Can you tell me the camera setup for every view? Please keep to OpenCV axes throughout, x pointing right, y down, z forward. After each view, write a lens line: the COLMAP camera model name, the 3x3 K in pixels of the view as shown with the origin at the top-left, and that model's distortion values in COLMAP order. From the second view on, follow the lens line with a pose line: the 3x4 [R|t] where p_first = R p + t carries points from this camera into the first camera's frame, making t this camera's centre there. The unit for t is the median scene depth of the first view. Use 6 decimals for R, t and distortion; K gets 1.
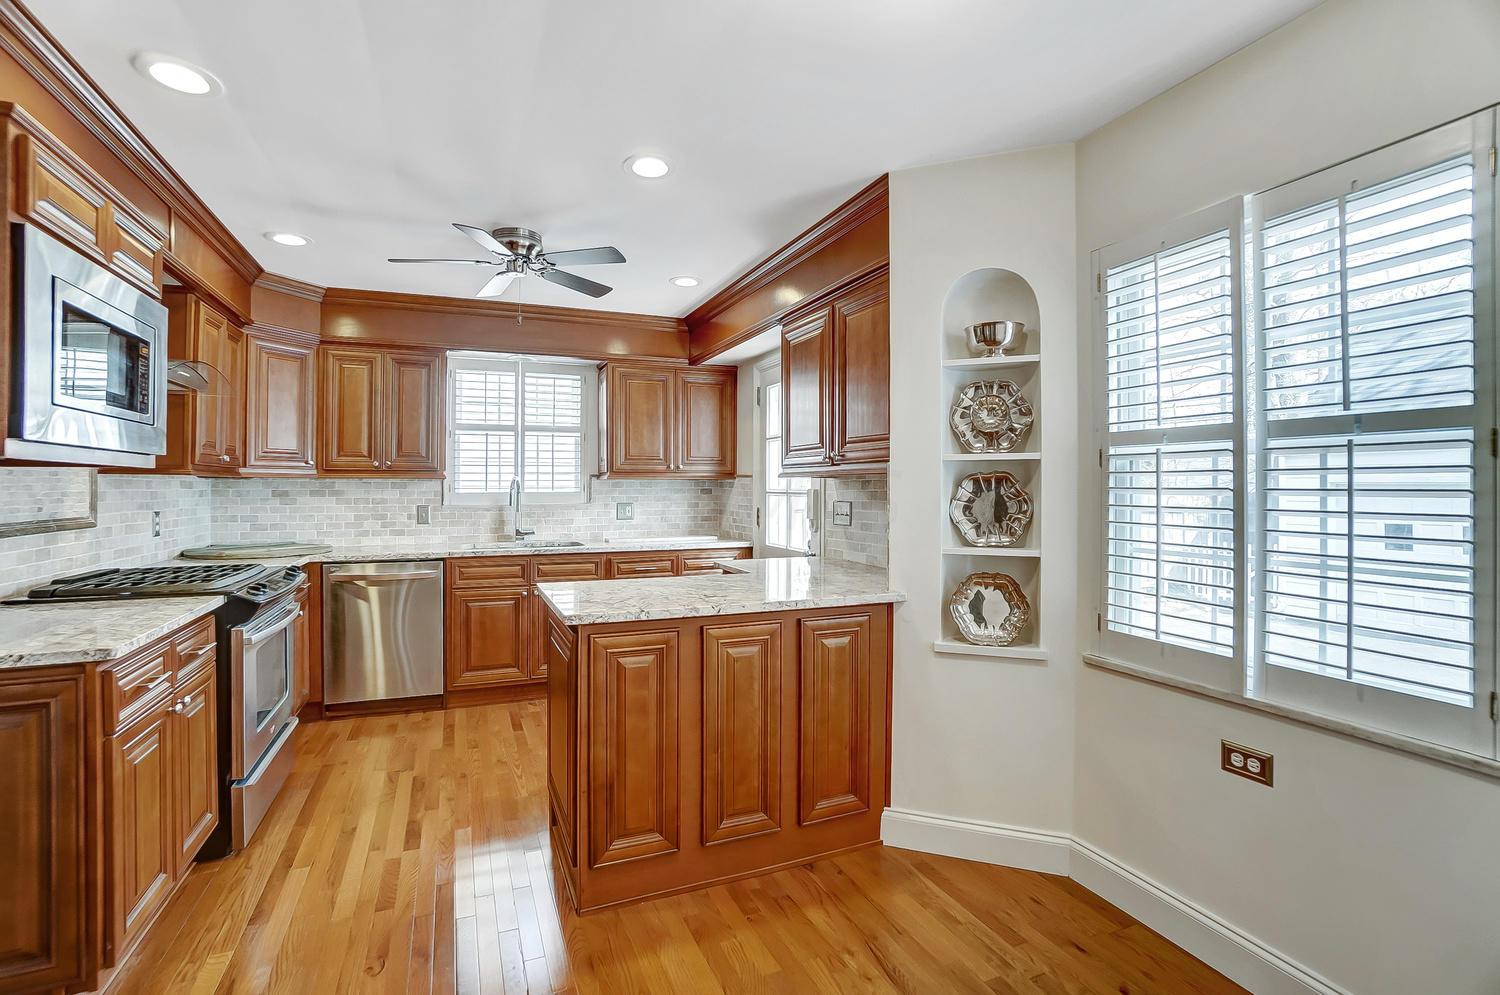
lens RADIAL K [[675.9, 0, 735.0], [0, 675.9, 498.8], [0, 0, 1]] dist [-0.075874, 0.032915]
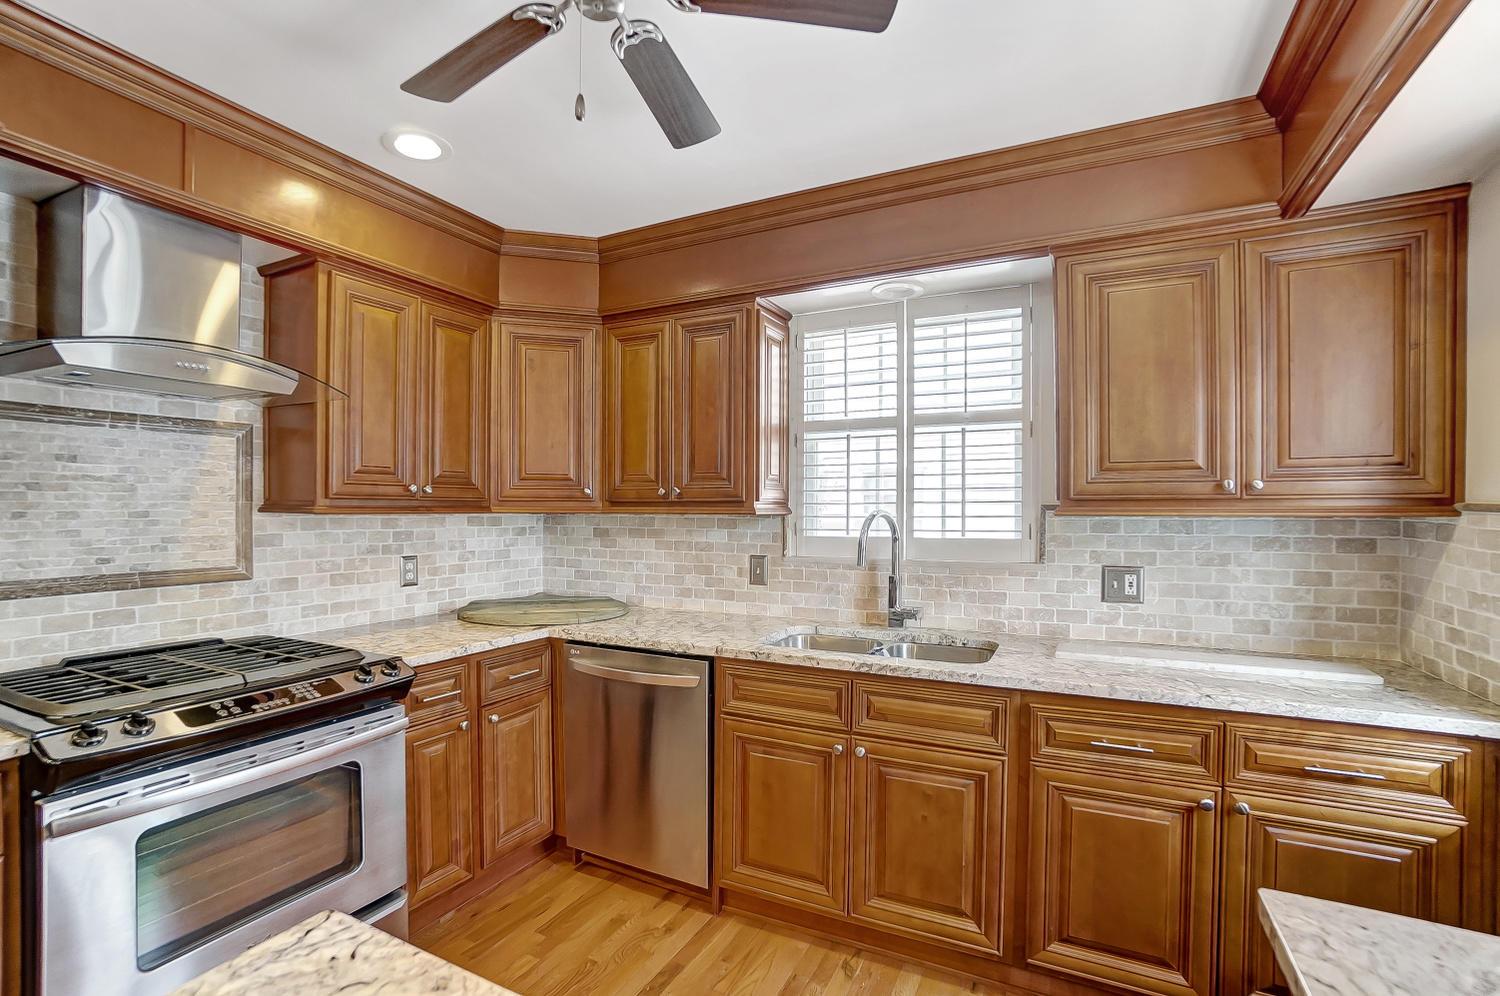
lens RADIAL K [[684.5, 0, 747.1], [0, 684.5, 515.6], [0, 0, 1]] dist [-0.063832, 0.024513]
pose [[0.652482, 0.007290, -0.757769, 0.021382], [-0.015486, 0.999873, -0.003714, -0.028371], [0.757646, 0.014158, 0.652512, 0.636926]]
